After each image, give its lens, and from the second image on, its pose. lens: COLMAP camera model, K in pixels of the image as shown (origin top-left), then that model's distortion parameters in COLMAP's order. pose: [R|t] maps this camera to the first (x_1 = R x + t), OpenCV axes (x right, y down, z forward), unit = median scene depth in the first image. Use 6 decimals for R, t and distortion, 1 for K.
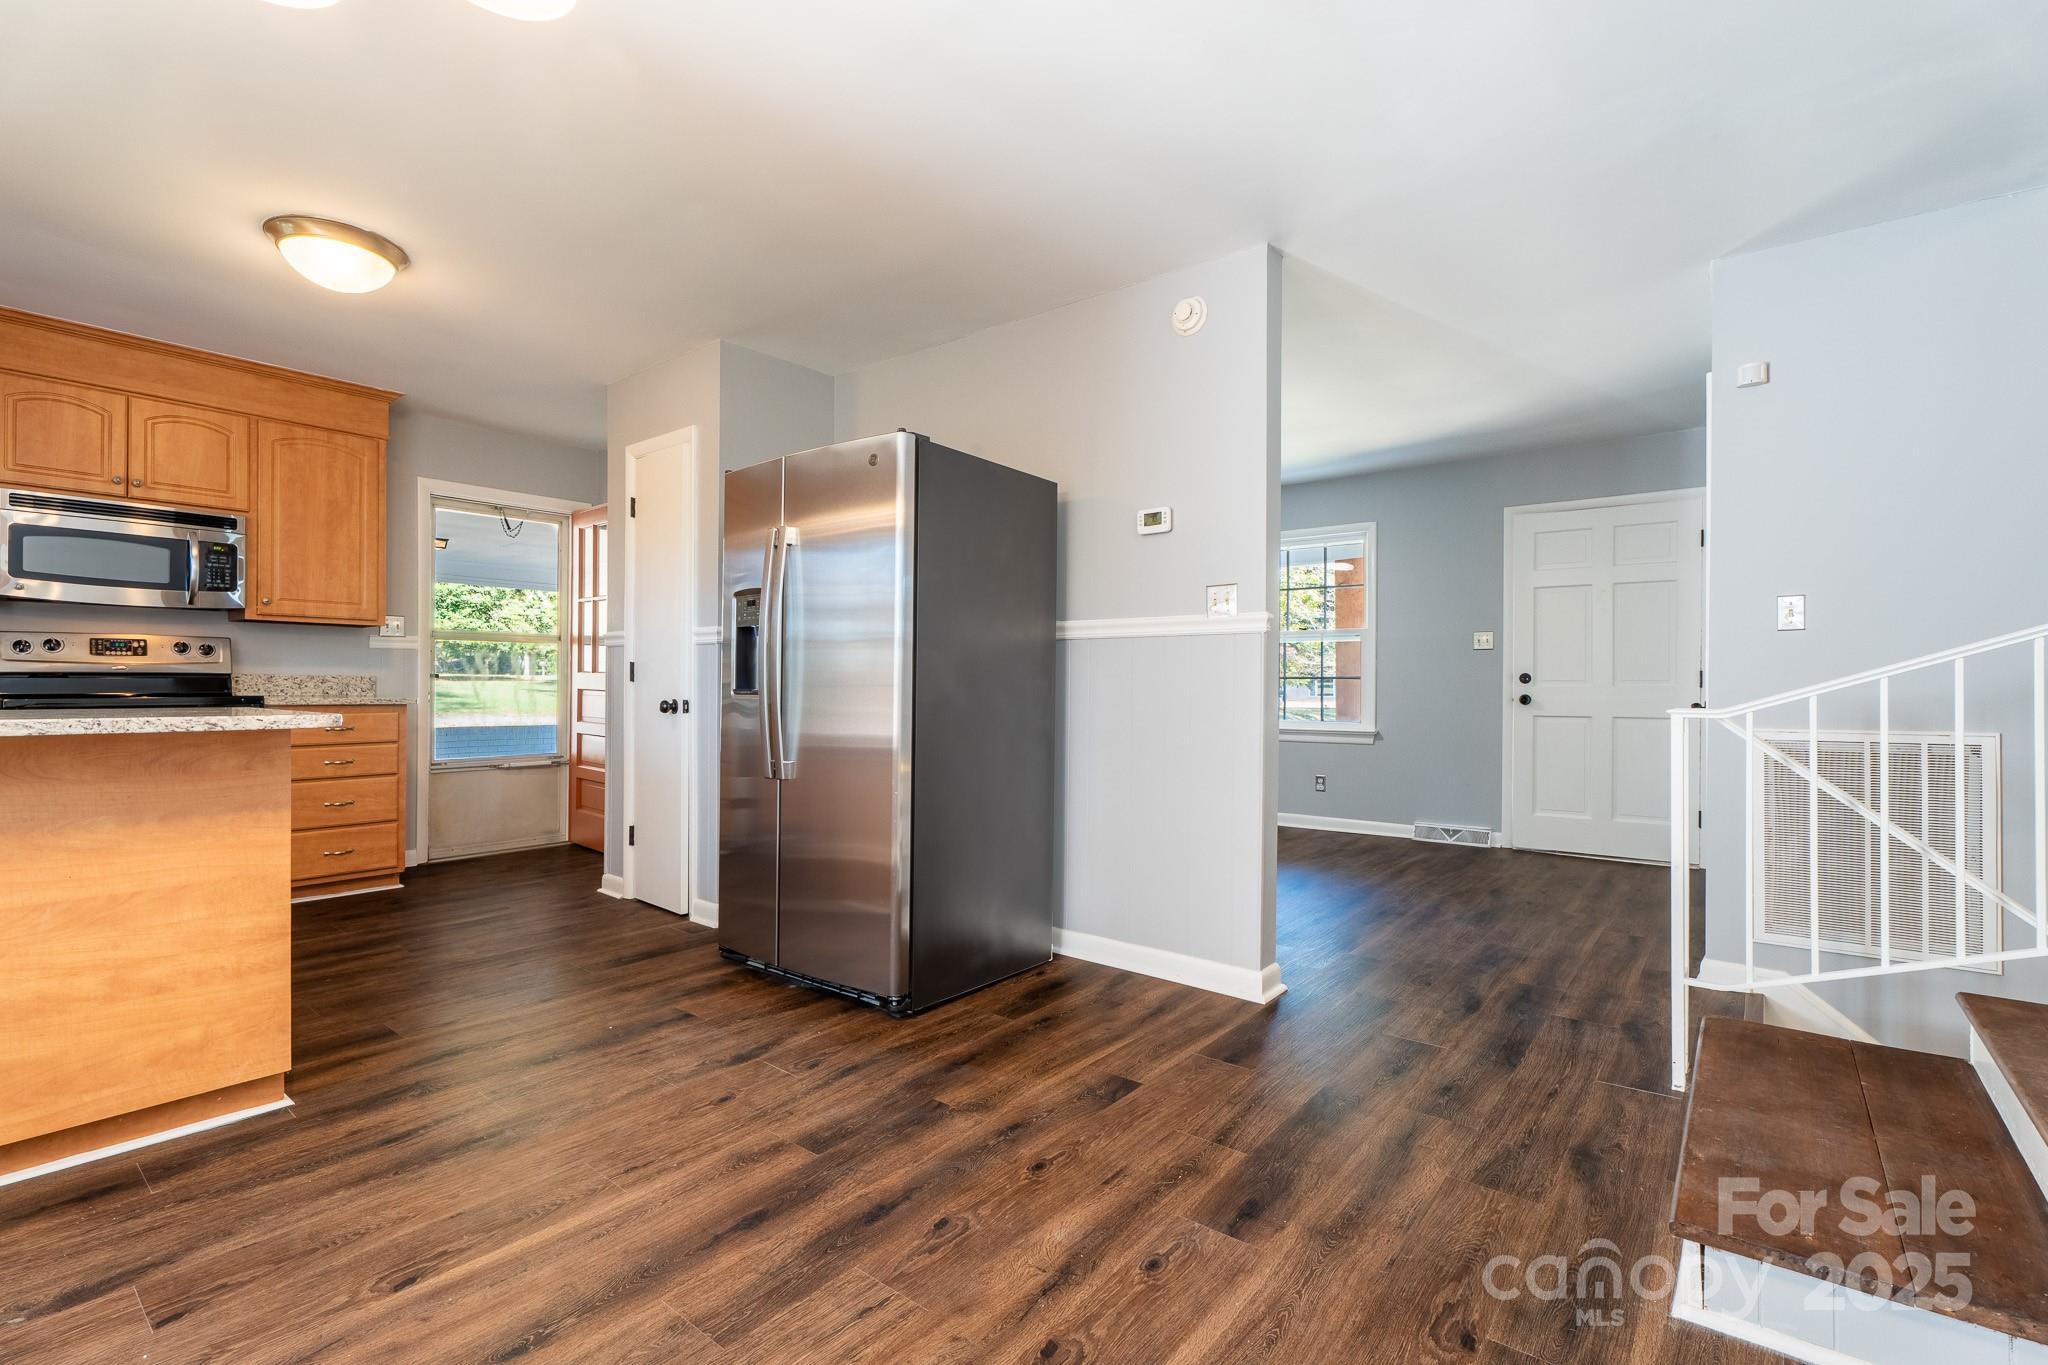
lens RADIAL K [[932.1, 0, 1017.9], [0, 932.1, 683.6], [0, 0, 1]] dist [0.000157, 0.000876]
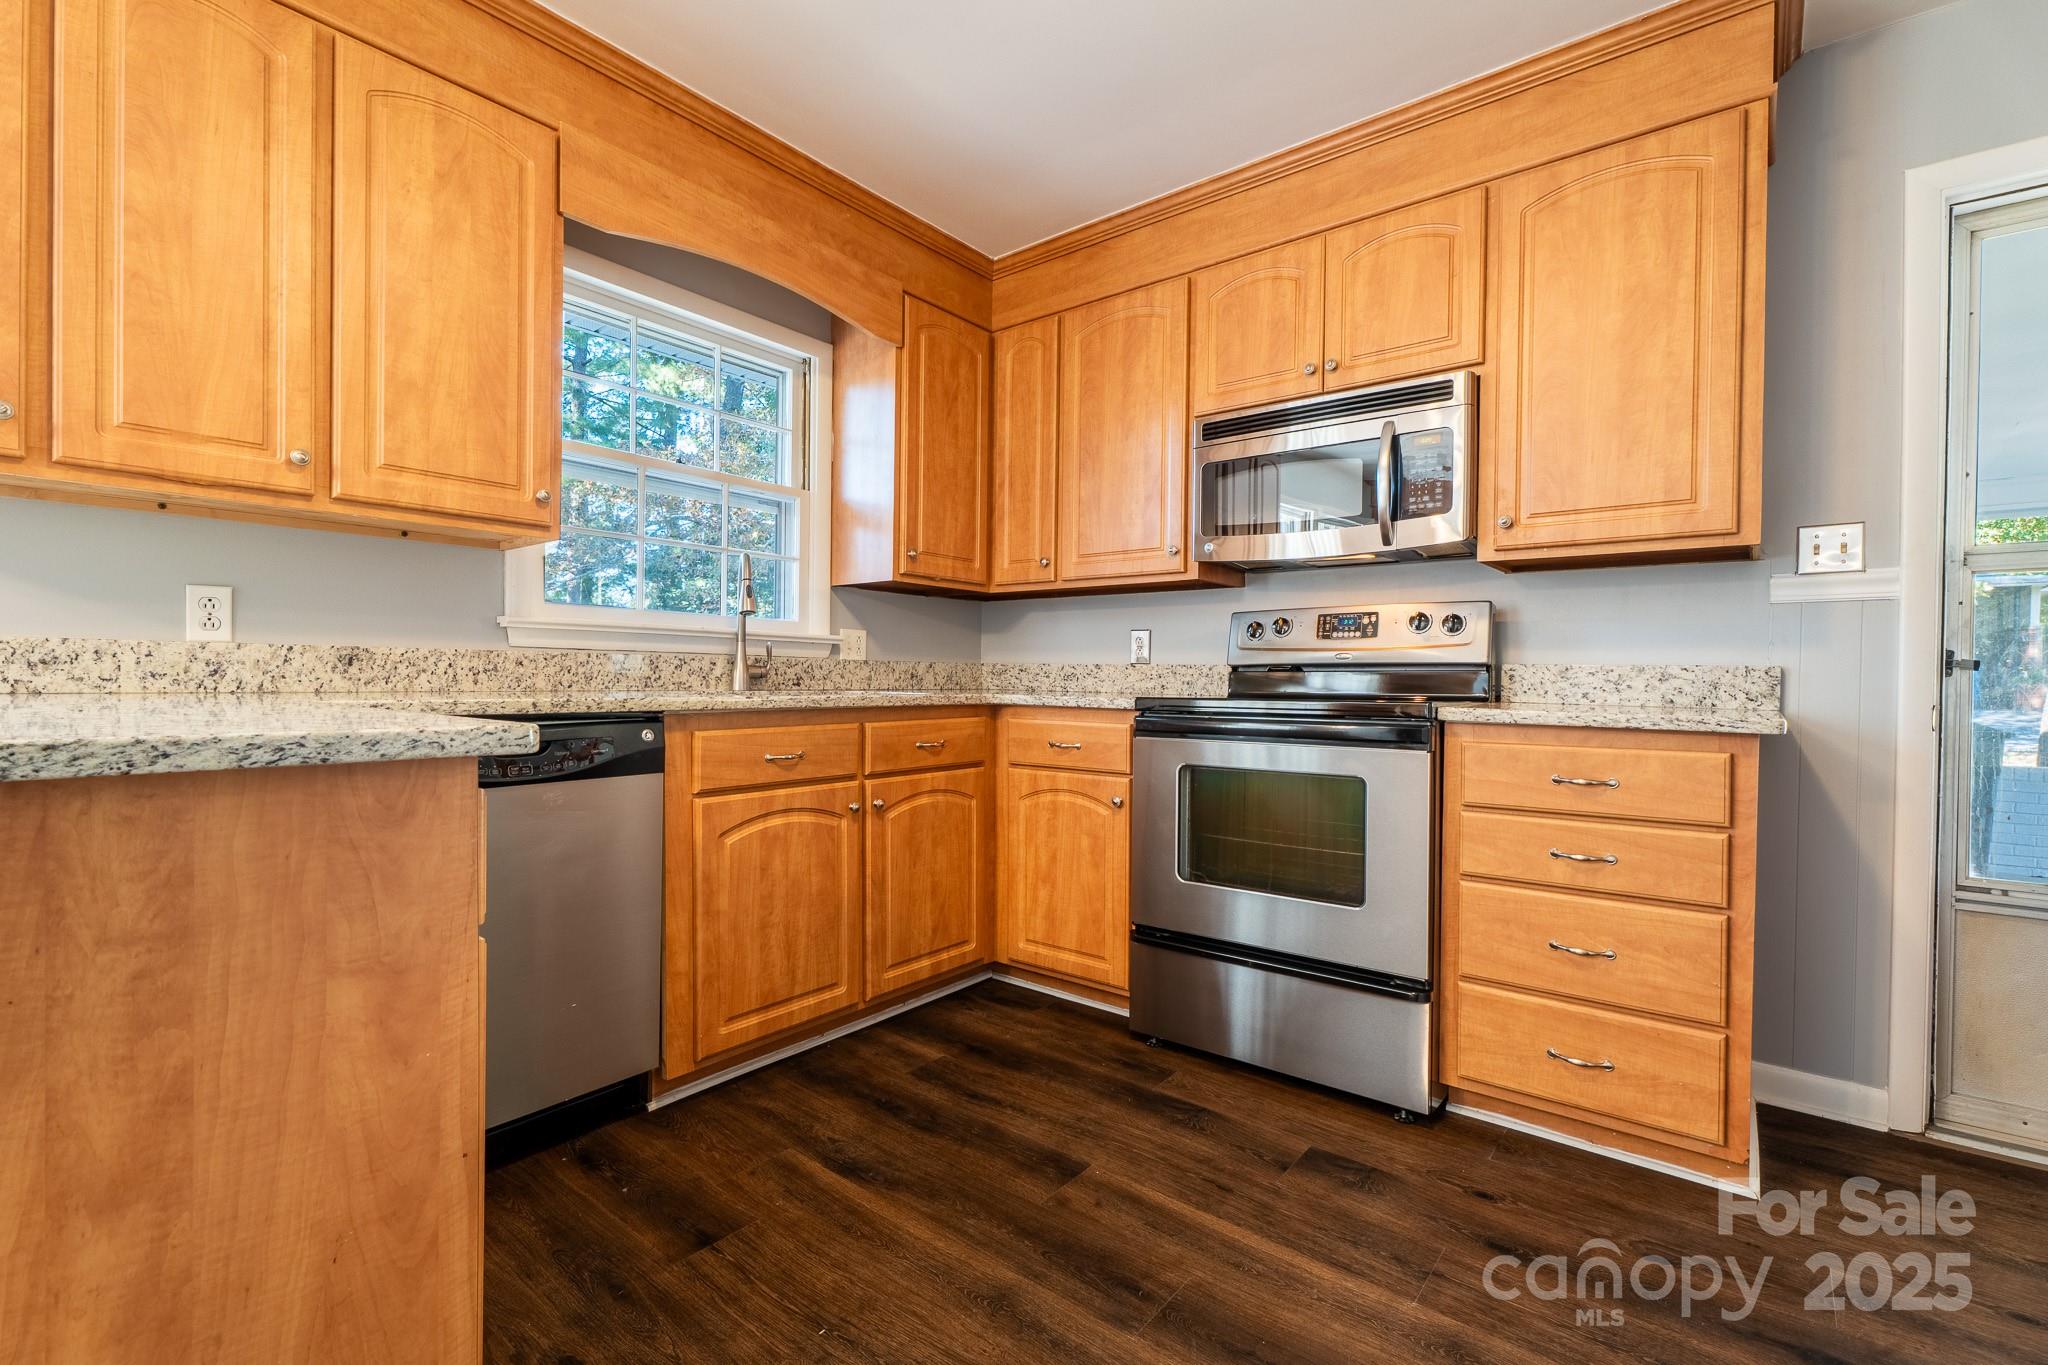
lens RADIAL K [[932.1, 0, 989.2], [0, 932.1, 688.3], [0, 0, 1]] dist [0.000157, 0.000876]
pose [[0.018898, 0.004722, -0.999810, -0.285578], [-0.010606, 0.999934, 0.004522, 0.005356], [0.999765, 0.010519, 0.018947, 0.696308]]
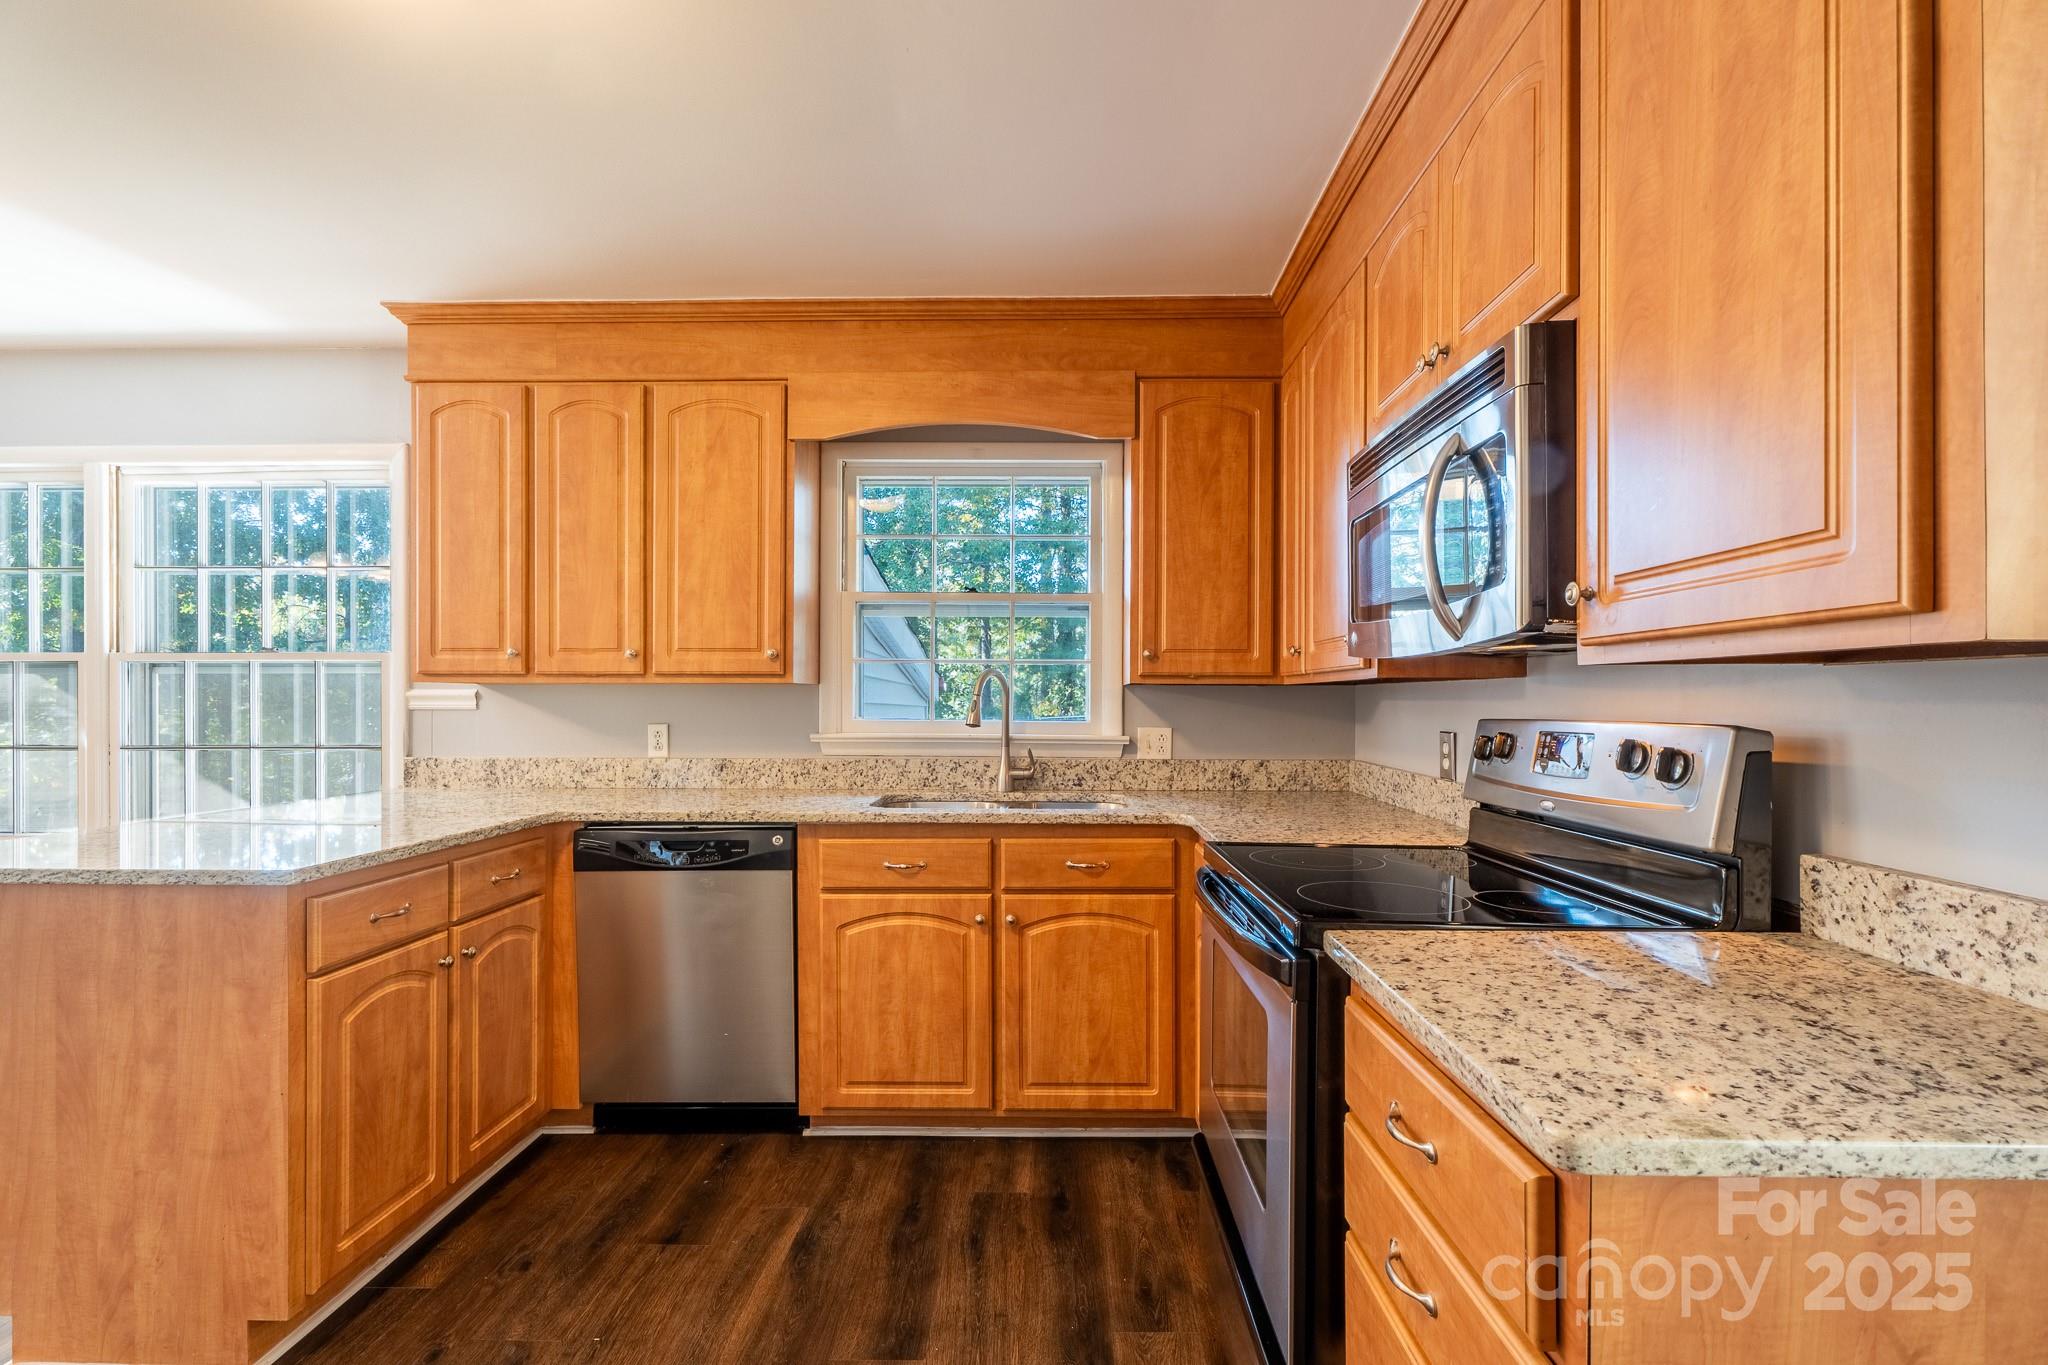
lens RADIAL K [[932.1, 0, 1019.7], [0, 932.1, 703.9], [0, 0, 1]] dist [0.000157, 0.000876]
pose [[-0.781505, -0.001004, -0.623898, -0.506308], [-0.001789, 0.999998, 0.000631, -0.056999], [0.623896, 0.001609, -0.781505, 1.109138]]
